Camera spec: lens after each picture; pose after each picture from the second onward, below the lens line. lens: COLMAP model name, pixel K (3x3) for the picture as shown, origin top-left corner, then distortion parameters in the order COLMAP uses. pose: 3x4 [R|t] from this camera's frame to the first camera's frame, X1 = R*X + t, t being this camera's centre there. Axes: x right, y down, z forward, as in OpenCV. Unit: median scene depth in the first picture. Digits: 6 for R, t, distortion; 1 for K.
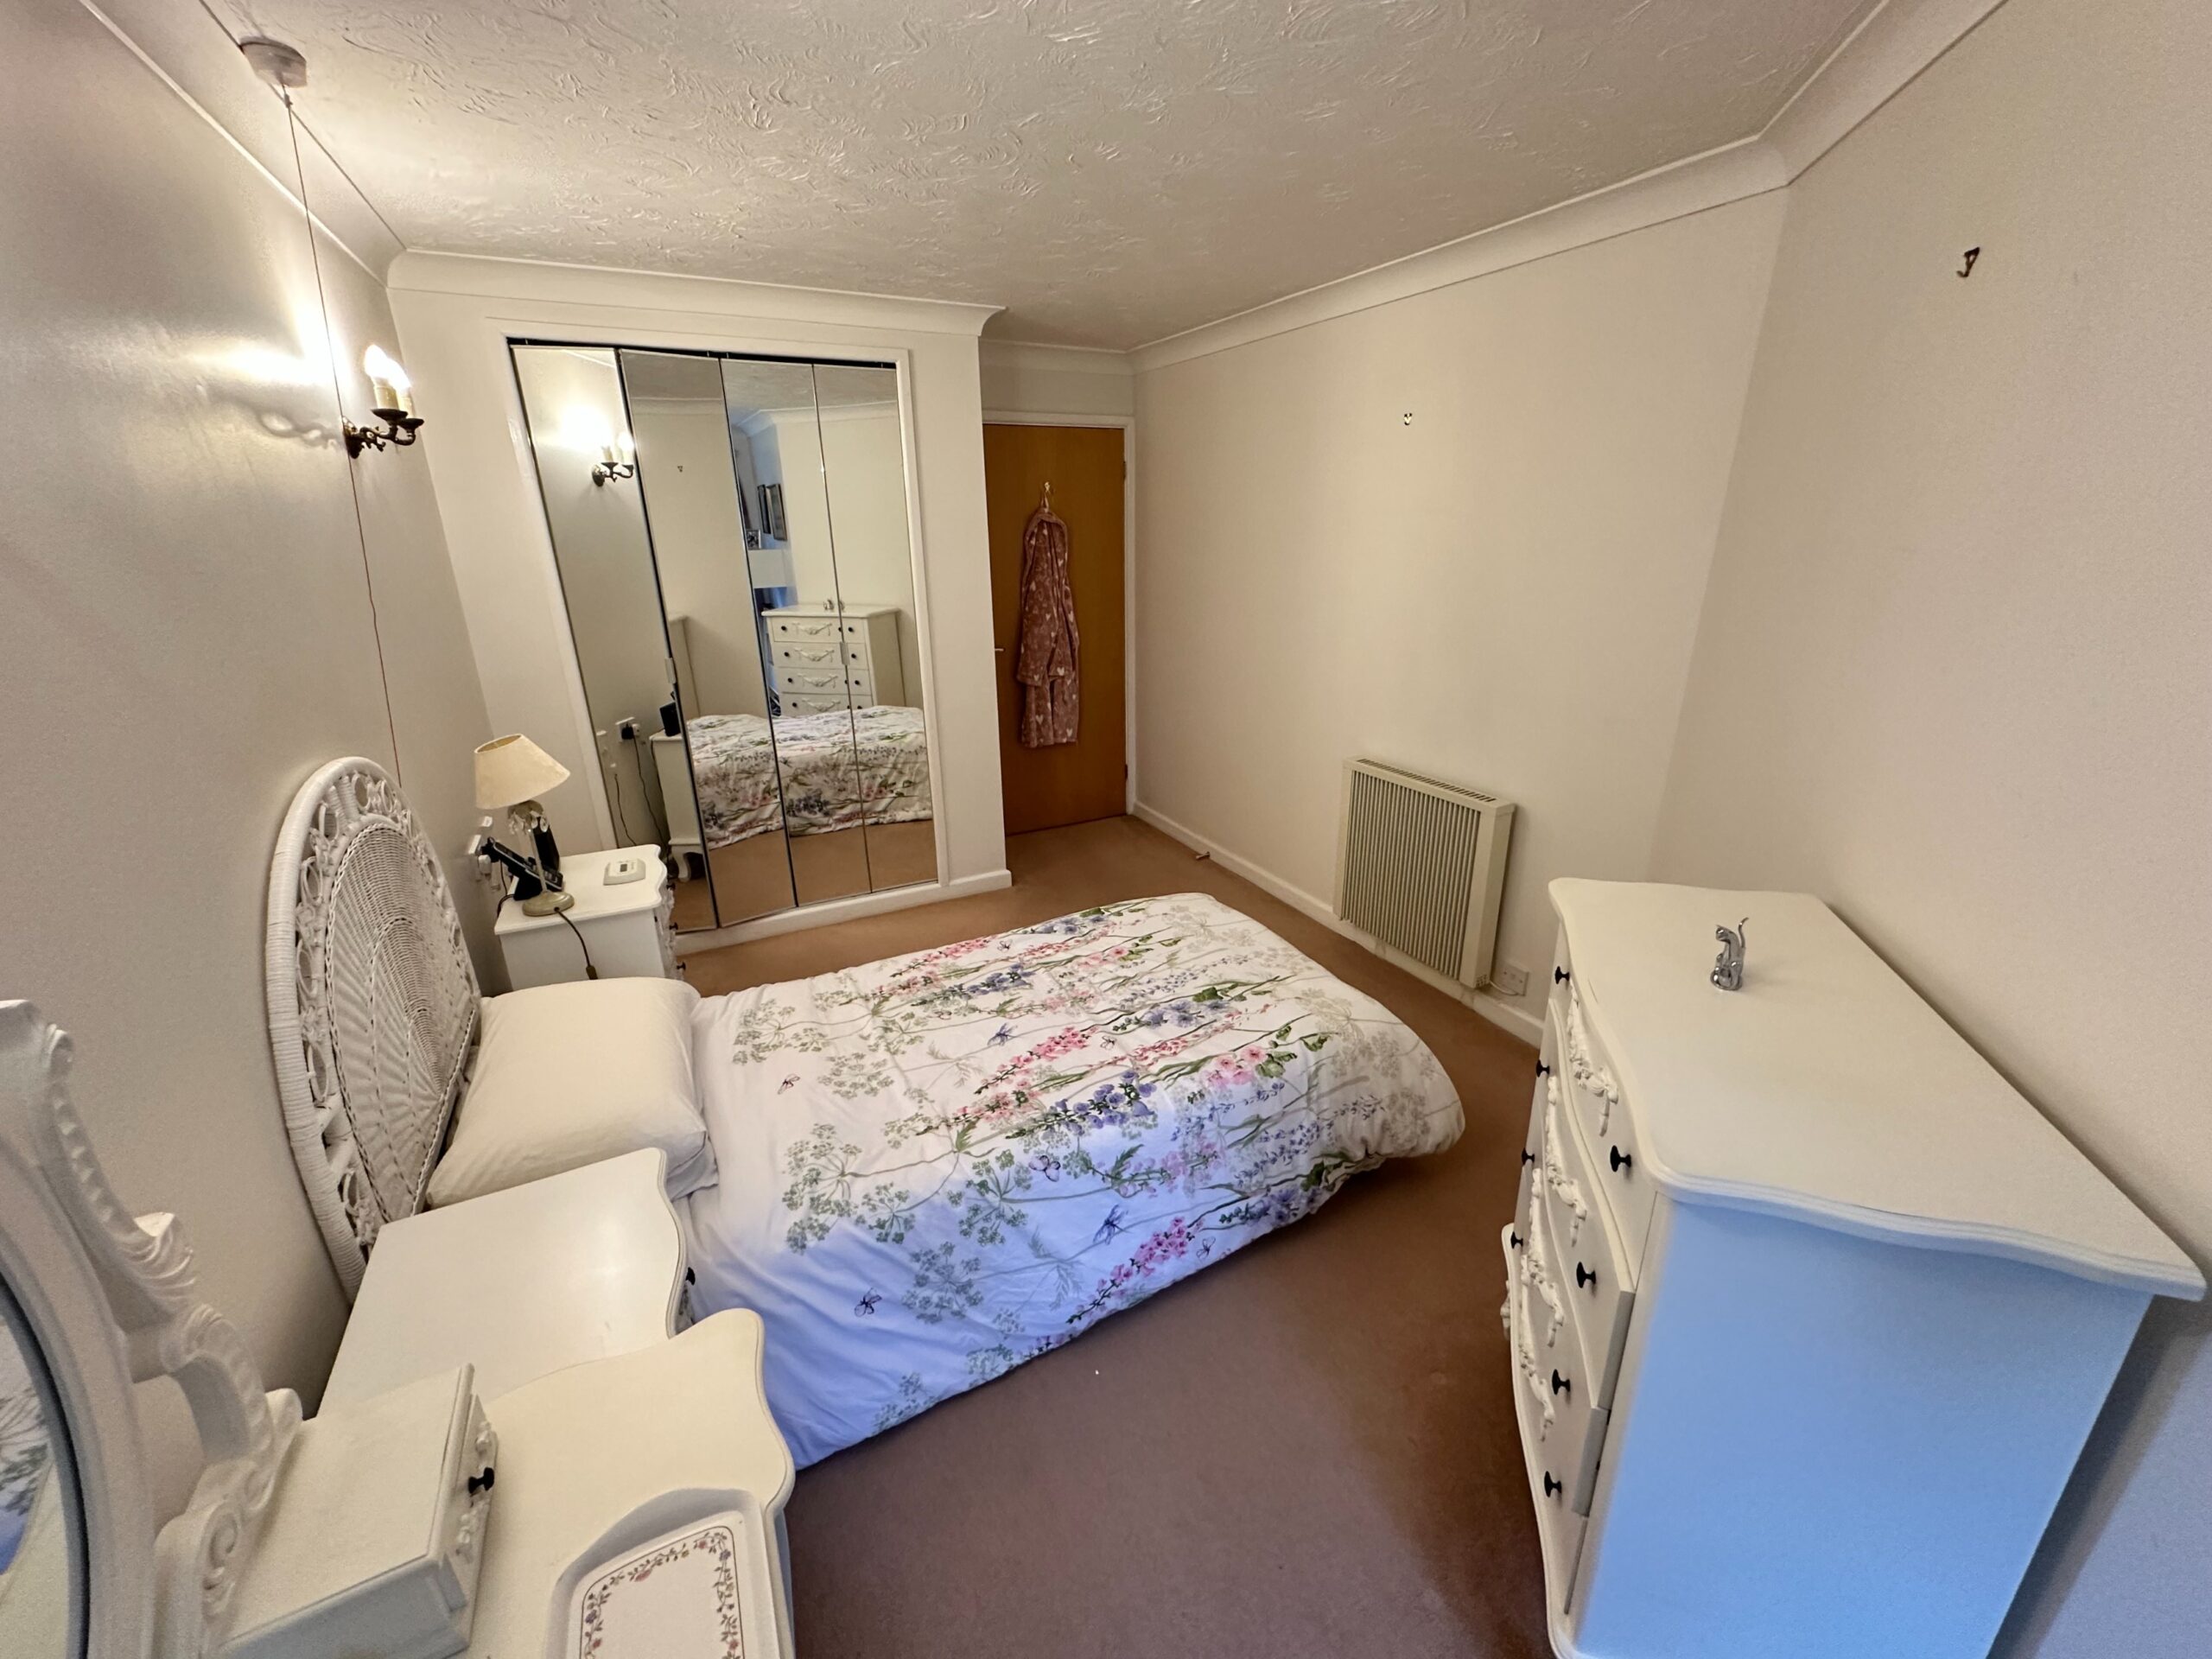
lens RADIAL K [[884.9, 0, 1108.8], [0, 884.9, 820.3], [0, 0, 1]] dist [0.000462, 0.000200]
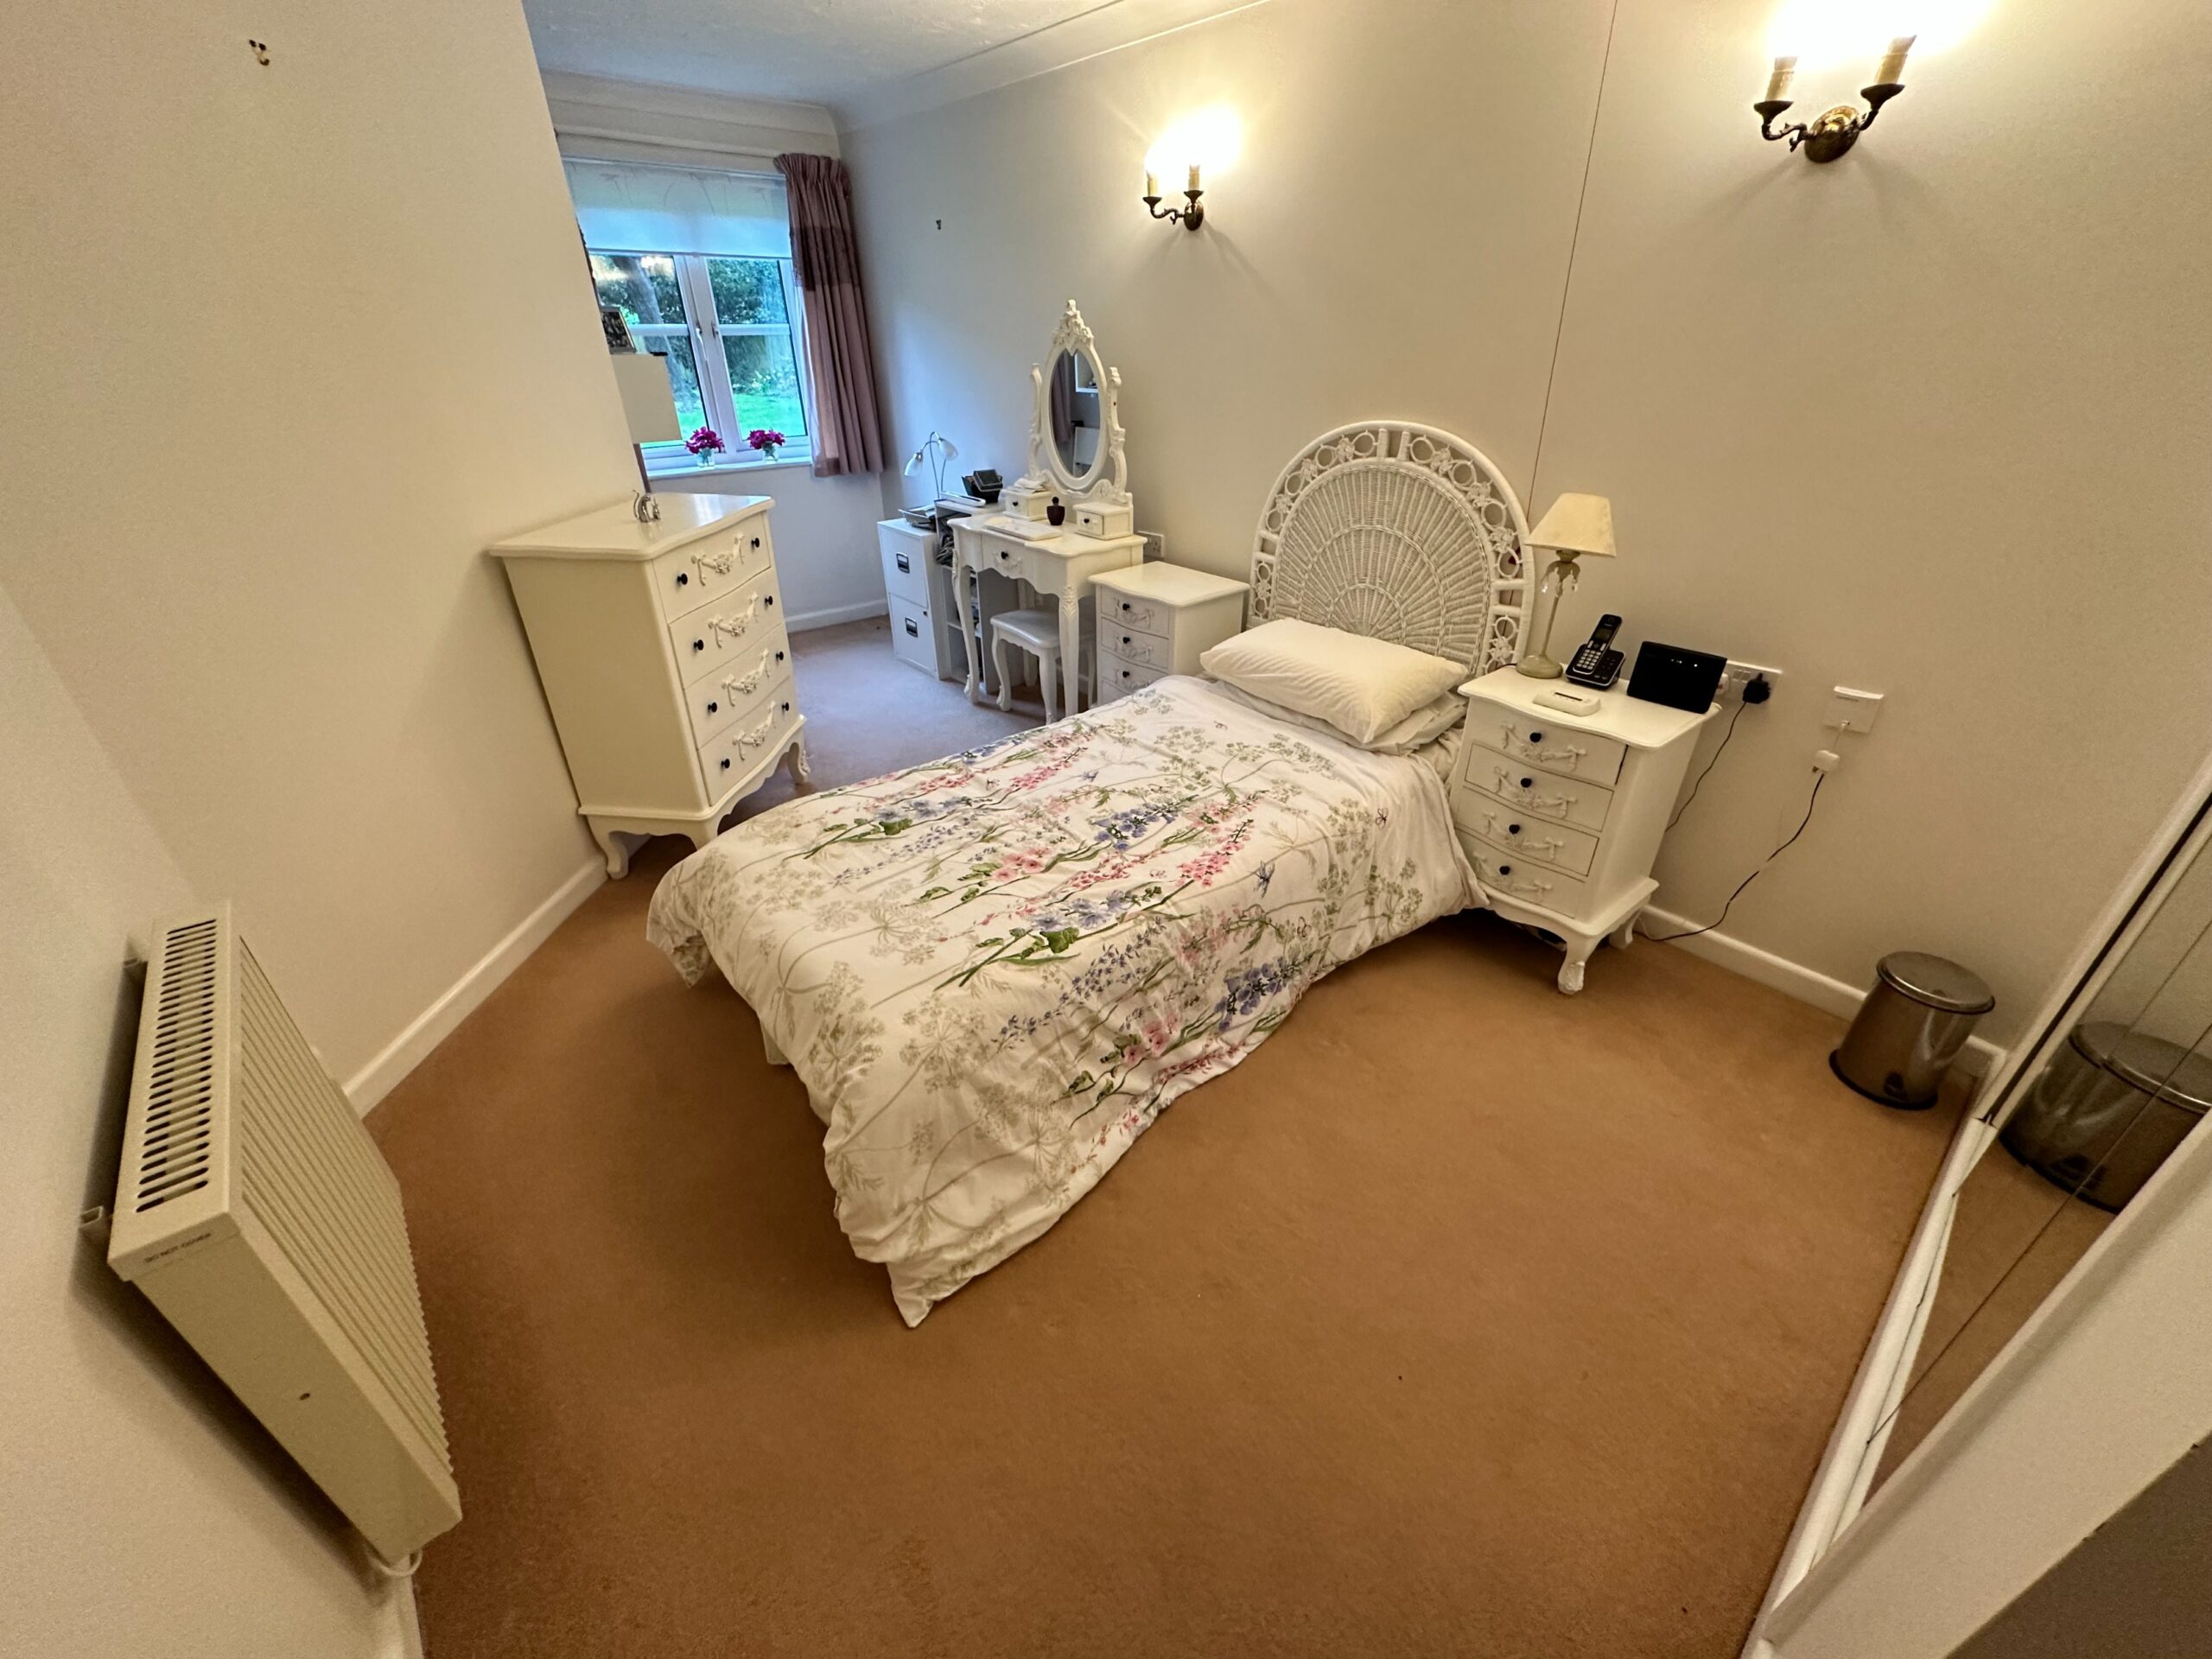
lens RADIAL K [[884.9, 0, 1109.0], [0, 884.9, 829.5], [0, 0, 1]] dist [0.000462, 0.000200]
pose [[-0.974087, 0.127438, -0.186851, 0.065729], [-0.056951, 0.661319, 0.747940, -0.497401], [0.218884, 0.739200, -0.636925, 1.607745]]
